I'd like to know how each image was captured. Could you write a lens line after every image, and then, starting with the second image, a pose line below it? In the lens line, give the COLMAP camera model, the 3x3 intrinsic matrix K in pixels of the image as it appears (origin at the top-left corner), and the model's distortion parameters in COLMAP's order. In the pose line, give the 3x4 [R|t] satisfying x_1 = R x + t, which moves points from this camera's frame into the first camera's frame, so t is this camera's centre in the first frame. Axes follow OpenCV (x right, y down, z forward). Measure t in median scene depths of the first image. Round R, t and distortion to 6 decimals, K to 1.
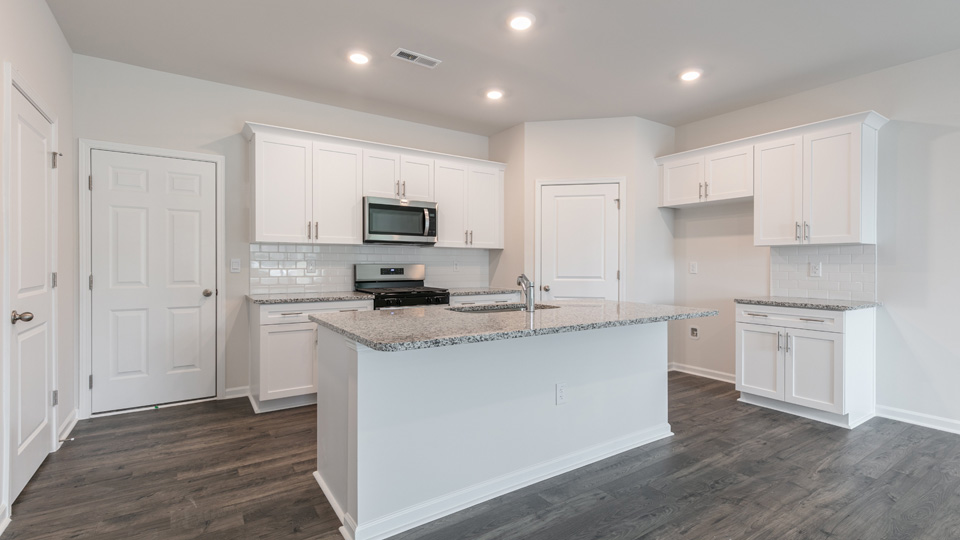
lens RADIAL K [[440.7, 0, 485.0], [0, 440.7, 265.8], [0, 0, 1]] dist [0.007916, -0.001083]
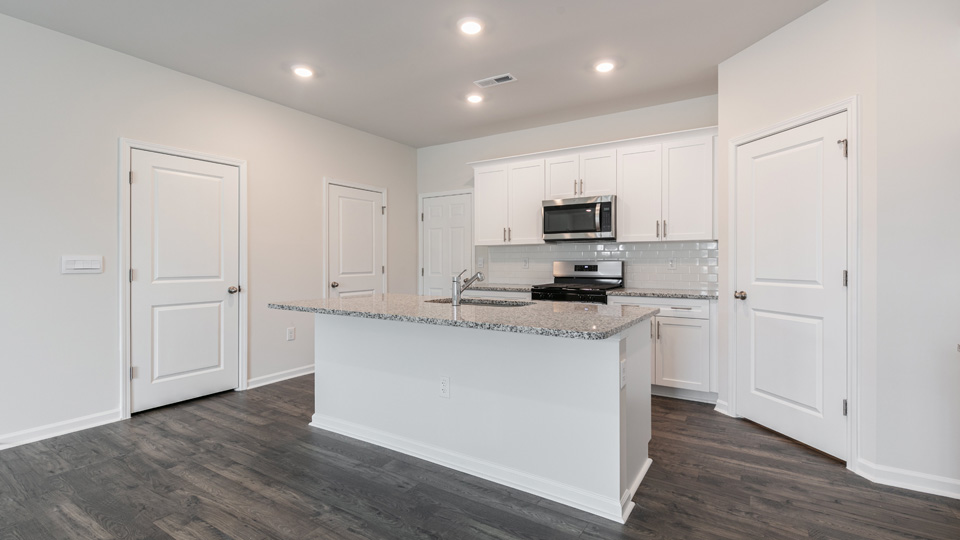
lens RADIAL K [[440.7, 0, 484.8], [0, 440.7, 260.8], [0, 0, 1]] dist [0.007916, -0.001083]
pose [[0.397477, -0.006597, -0.917589, 0.778076], [-0.000726, 0.999972, -0.007504, 0.004193], [0.917612, 0.003649, 0.397461, 0.462602]]
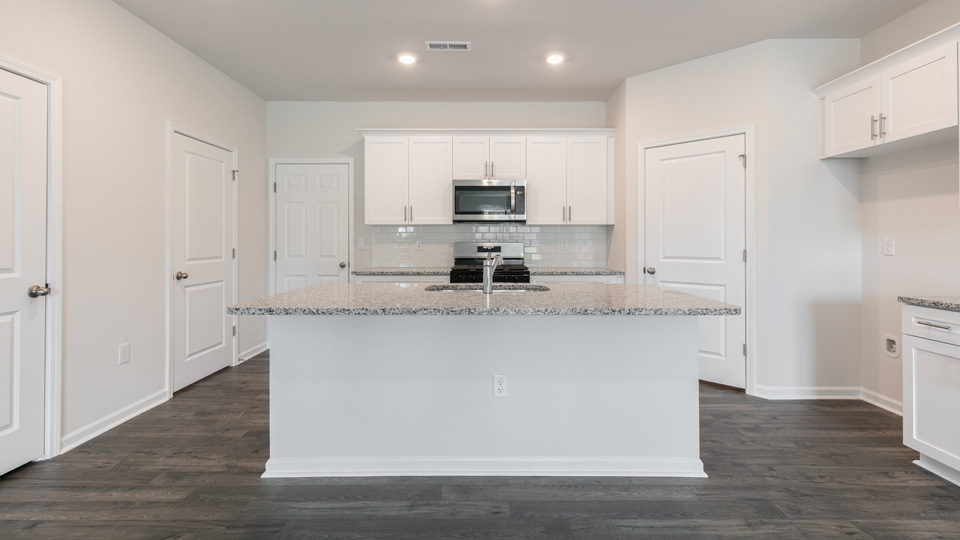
lens RADIAL K [[440.7, 0, 482.9], [0, 440.7, 240.2], [0, 0, 1]] dist [0.007916, -0.001083]
pose [[0.828809, -0.006407, -0.559495, 0.439321], [0.001597, 0.999957, -0.009084, 0.000869], [0.559529, 0.006636, 0.828784, 0.160292]]
